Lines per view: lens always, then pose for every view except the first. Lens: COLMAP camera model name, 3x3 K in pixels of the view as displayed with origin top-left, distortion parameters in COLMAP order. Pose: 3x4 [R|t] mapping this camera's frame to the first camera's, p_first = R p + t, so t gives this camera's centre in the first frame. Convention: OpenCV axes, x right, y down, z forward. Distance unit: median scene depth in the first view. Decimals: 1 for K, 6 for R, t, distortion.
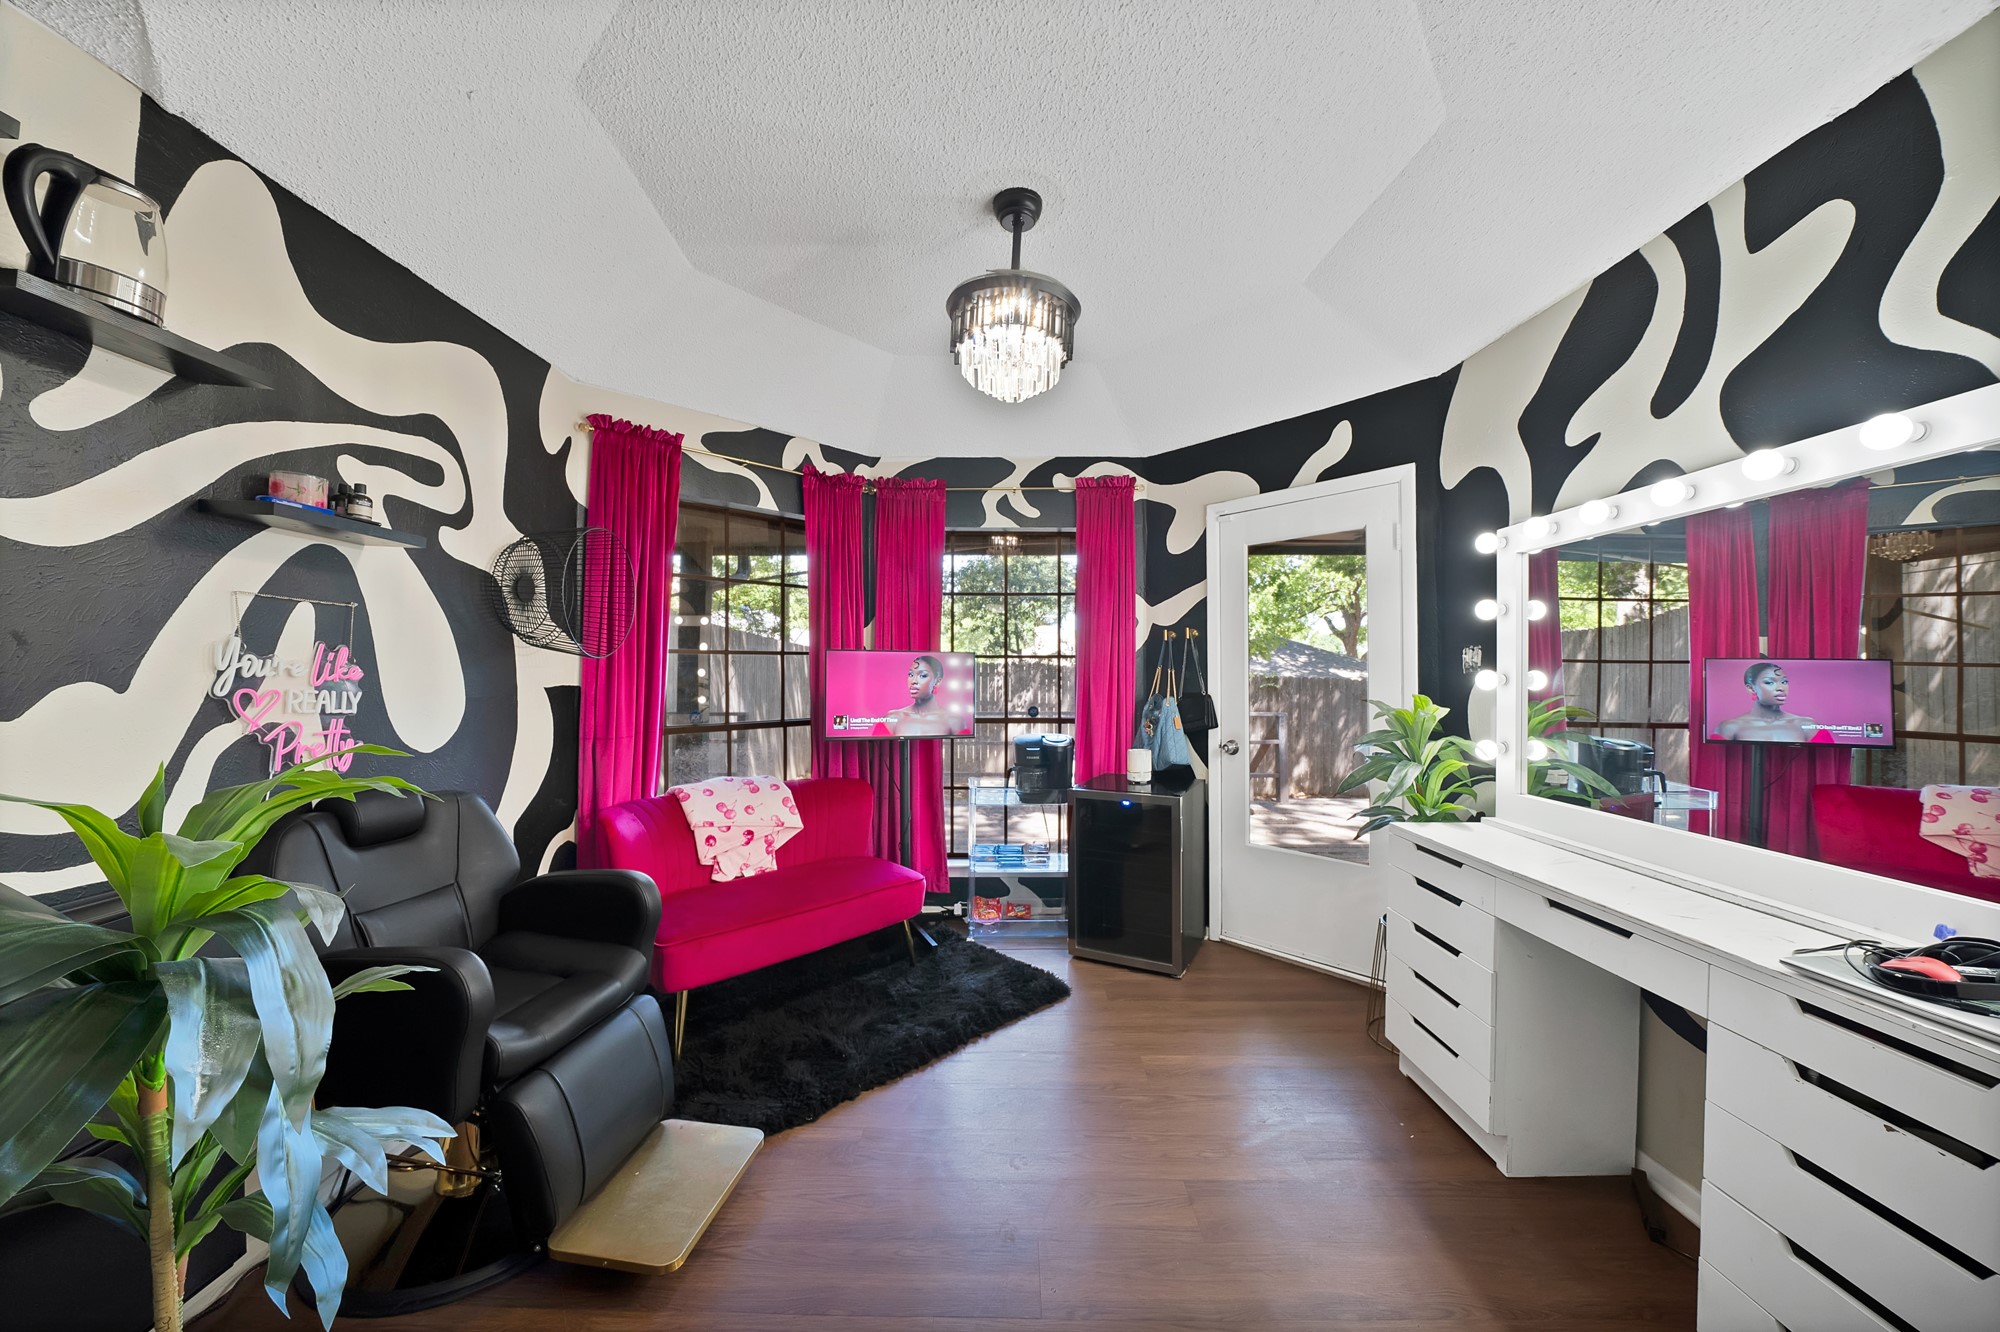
lens RADIAL K [[711.0, 0, 1000.8], [0, 711.0, 667.2], [0, 0, 1]] dist [-0.020431, 0.000594]
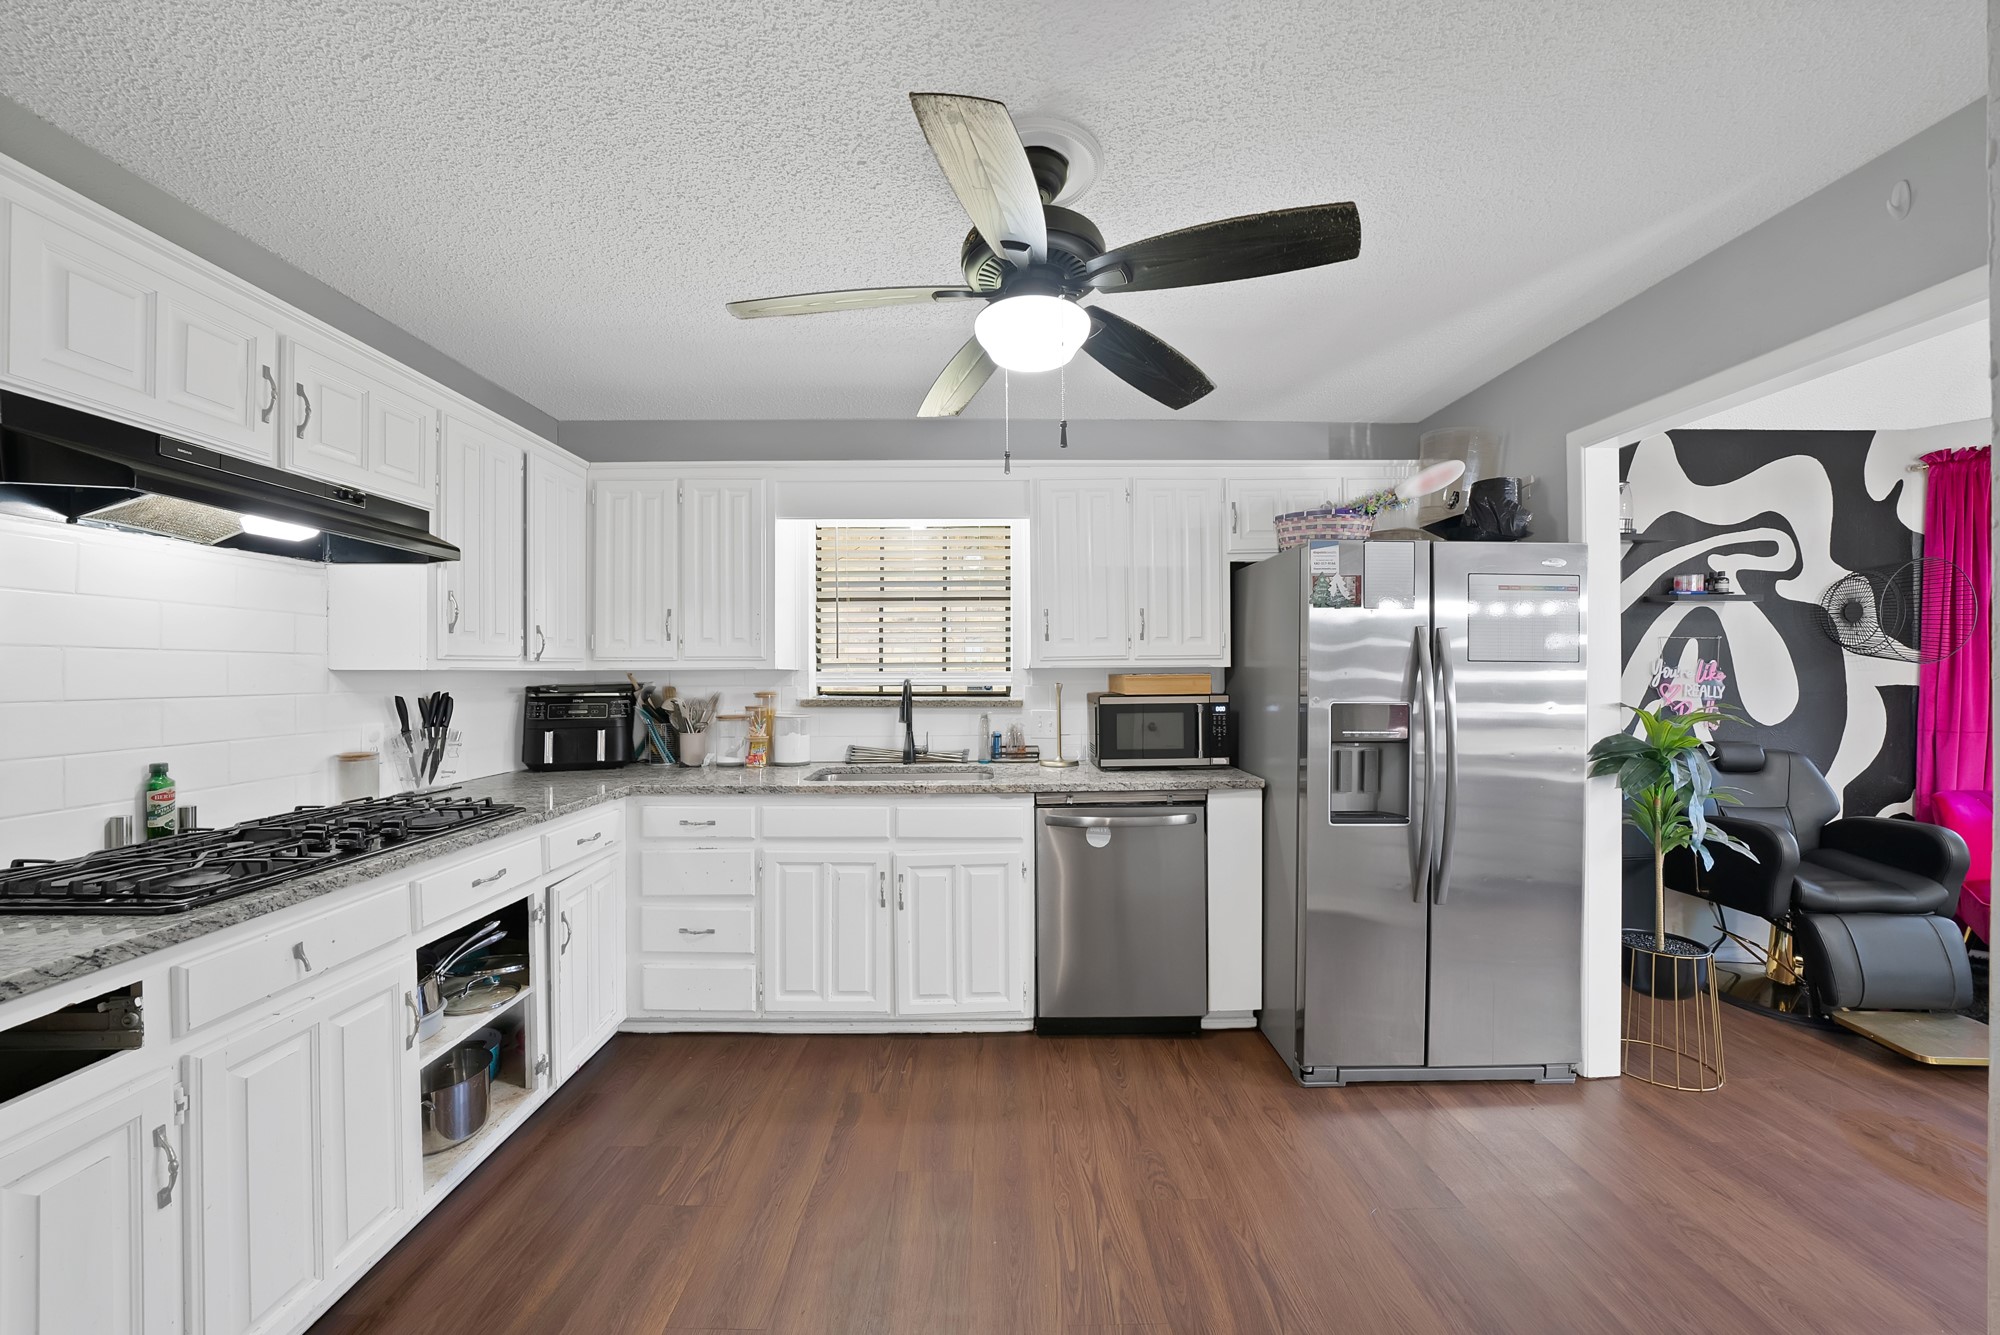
lens RADIAL K [[711.0, 0, 998.8], [0, 711.0, 664.7], [0, 0, 1]] dist [-0.020431, 0.000594]
pose [[0.016035, -0.004133, -0.999863, 0.730862], [0.010276, 0.999939, -0.003969, -0.028308], [0.999819, -0.010211, 0.016077, -0.774563]]
